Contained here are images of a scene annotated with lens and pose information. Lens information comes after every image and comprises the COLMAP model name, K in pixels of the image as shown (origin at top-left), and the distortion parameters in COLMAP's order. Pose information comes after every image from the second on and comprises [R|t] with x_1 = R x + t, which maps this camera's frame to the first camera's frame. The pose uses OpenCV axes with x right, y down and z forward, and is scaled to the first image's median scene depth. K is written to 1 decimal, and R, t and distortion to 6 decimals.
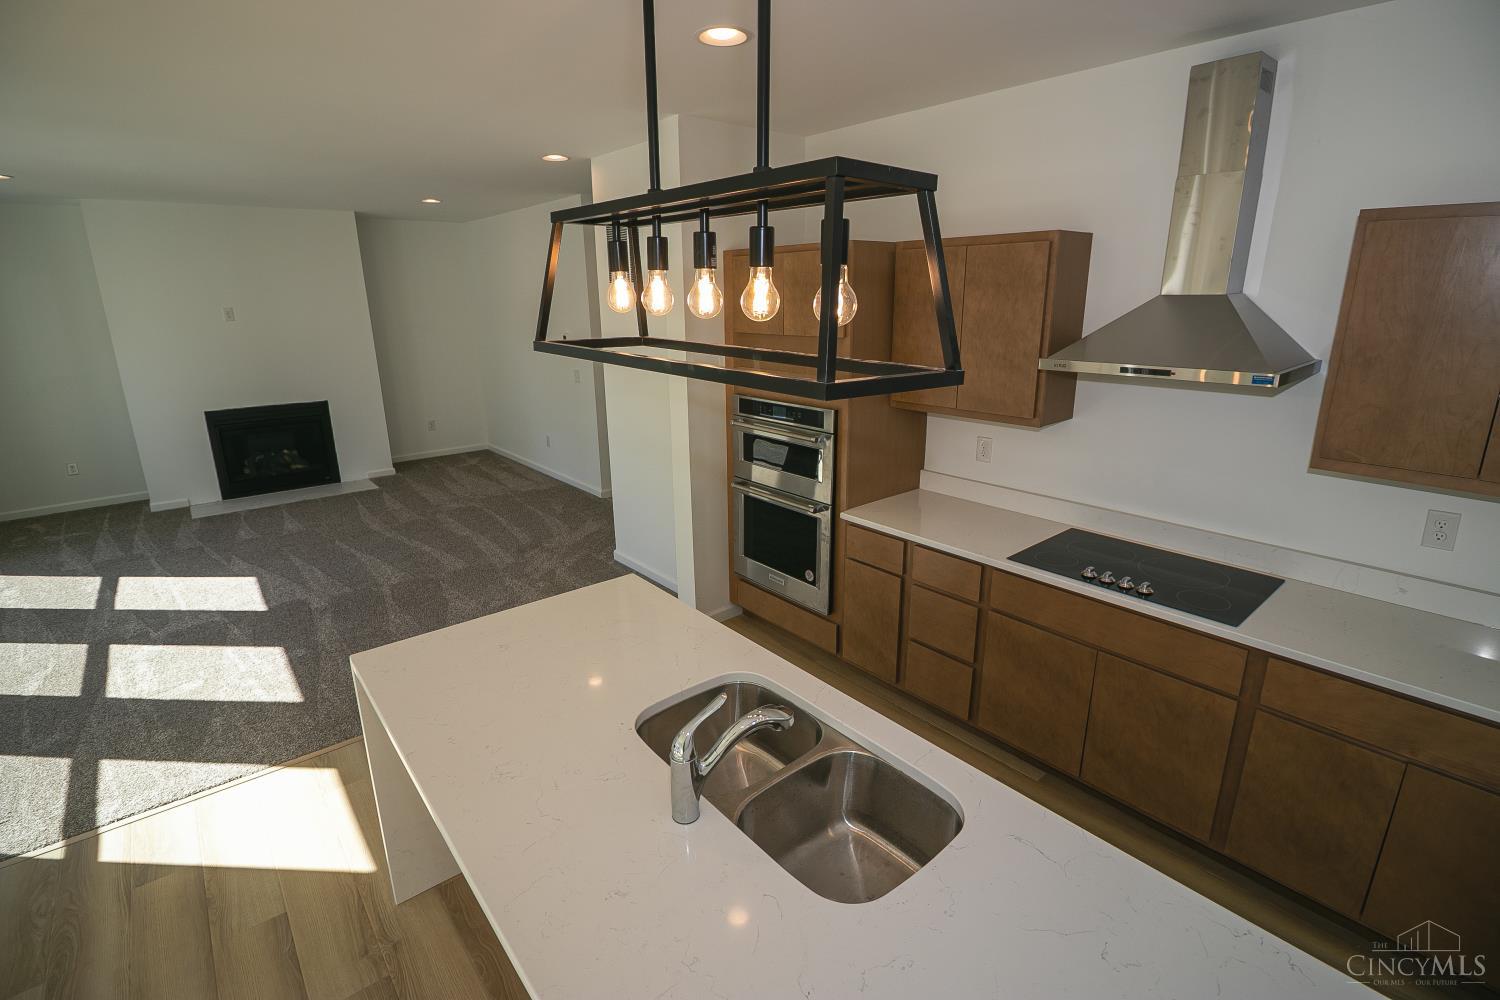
lens RADIAL K [[691.0, 0, 745.3], [0, 691.0, 487.5], [0, 0, 1]] dist [0.001967, -0.013899]
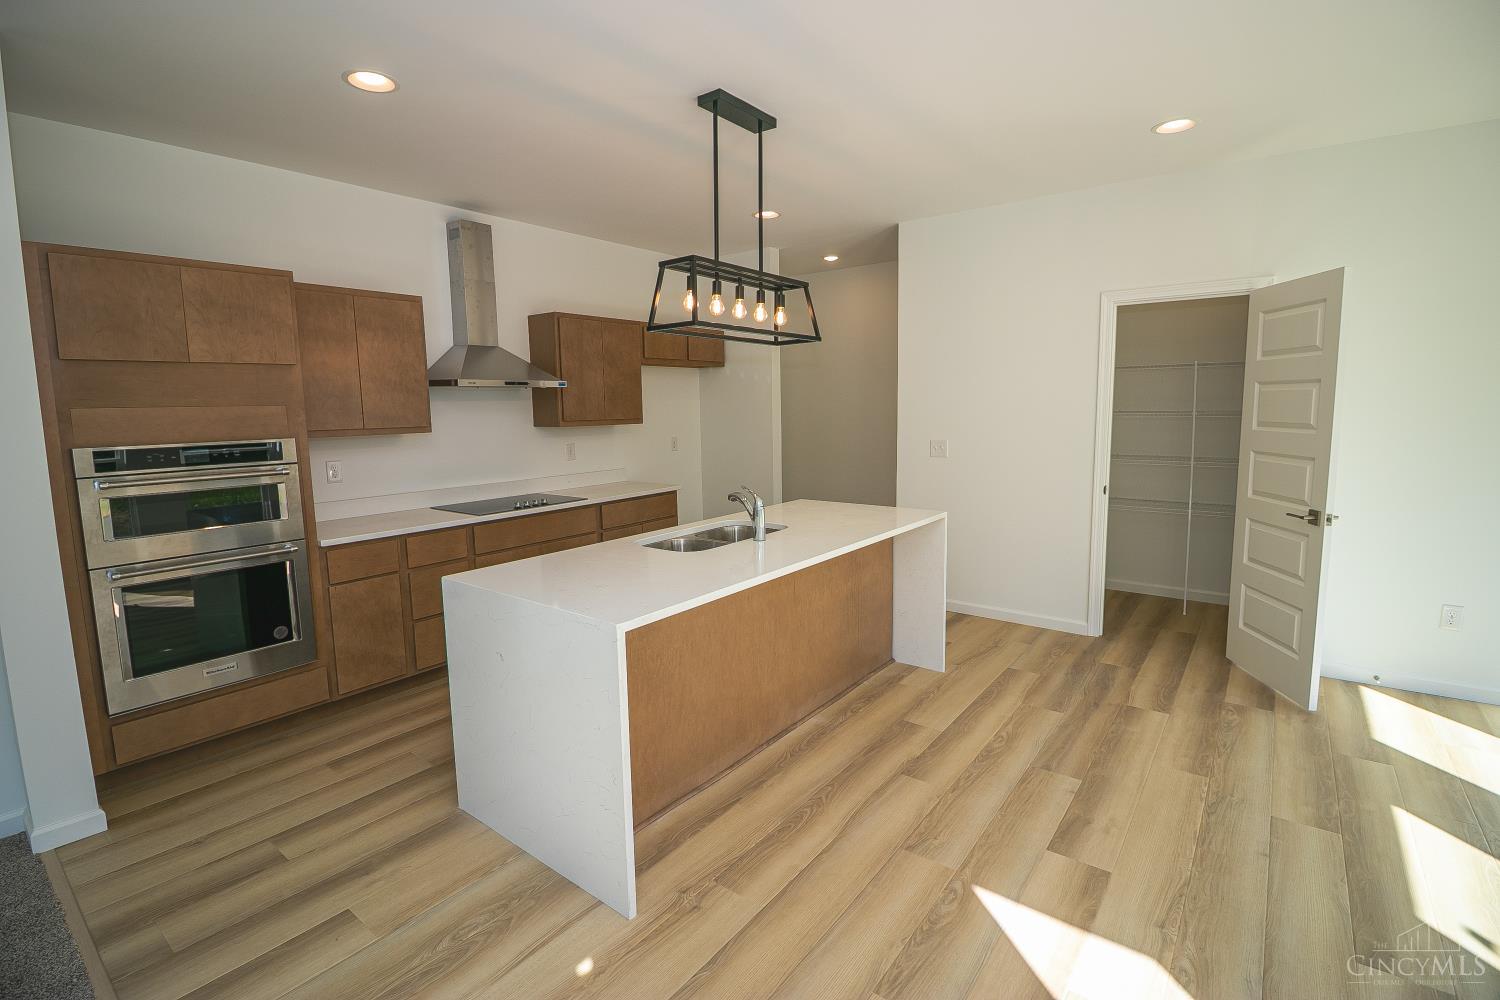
lens RADIAL K [[691.0, 0, 745.3], [0, 691.0, 487.5], [0, 0, 1]] dist [0.001967, -0.013899]
pose [[-0.212075, -0.104386, 0.971662, -0.633341], [0.280254, 0.946020, 0.162799, -0.017535], [-0.936206, 0.306838, -0.171373, 0.394145]]
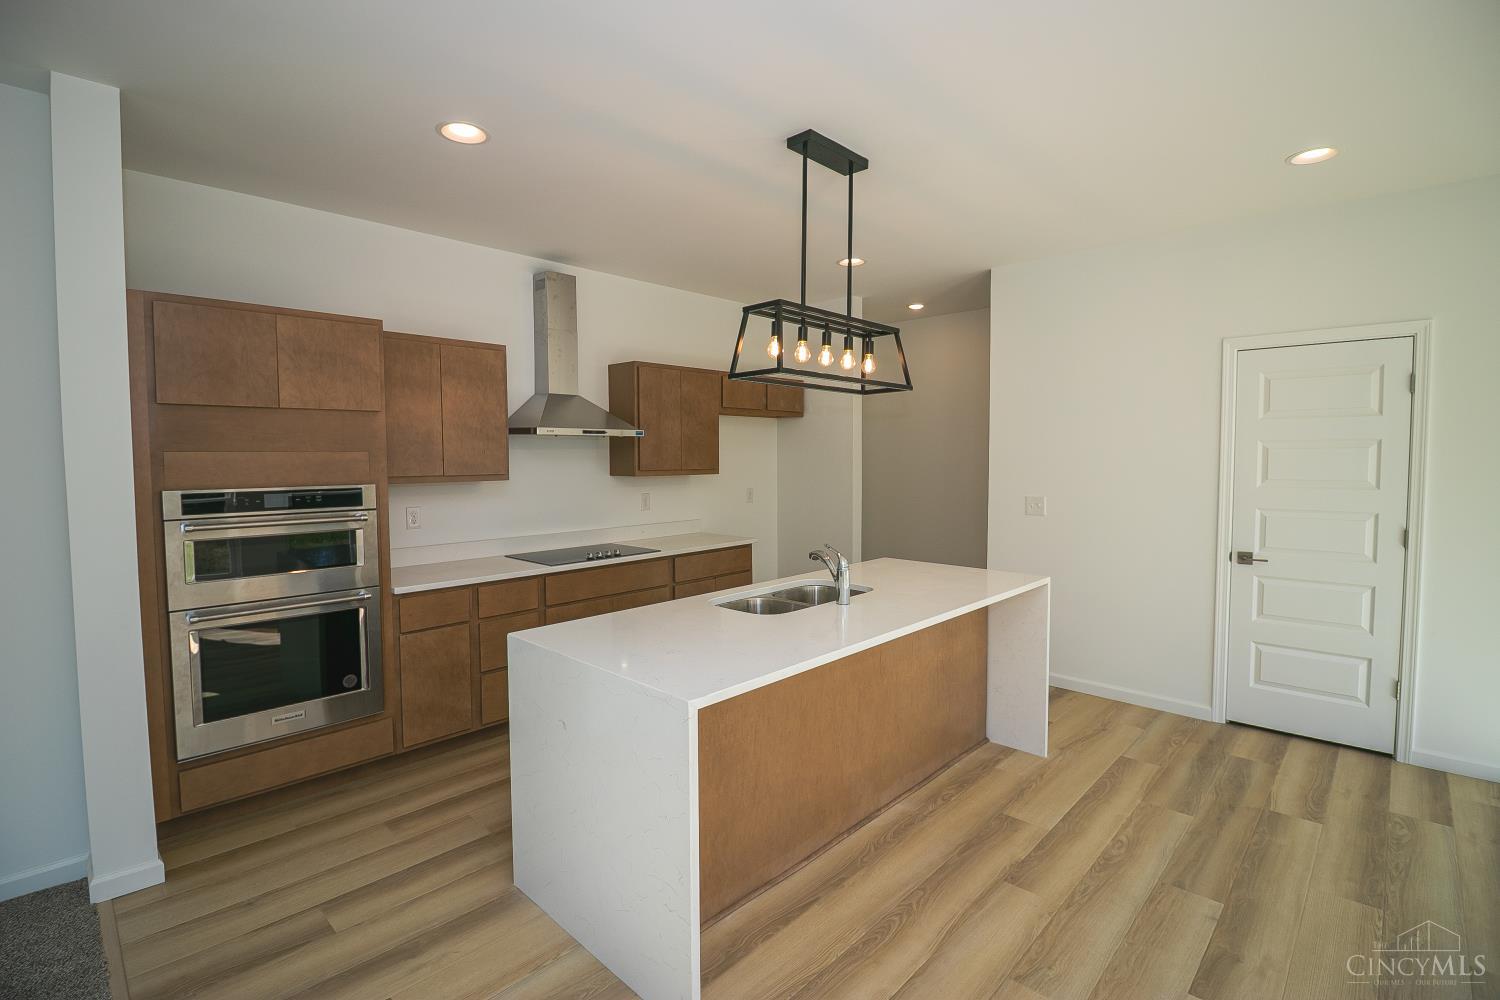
lens RADIAL K [[691.0, 0, 745.3], [0, 691.0, 487.5], [0, 0, 1]] dist [0.001967, -0.013899]
pose [[-0.108375, -0.037355, 0.993408, -0.592305], [0.271748, 0.960120, 0.065749, -0.019747], [-0.956247, 0.277082, -0.093902, 0.394578]]
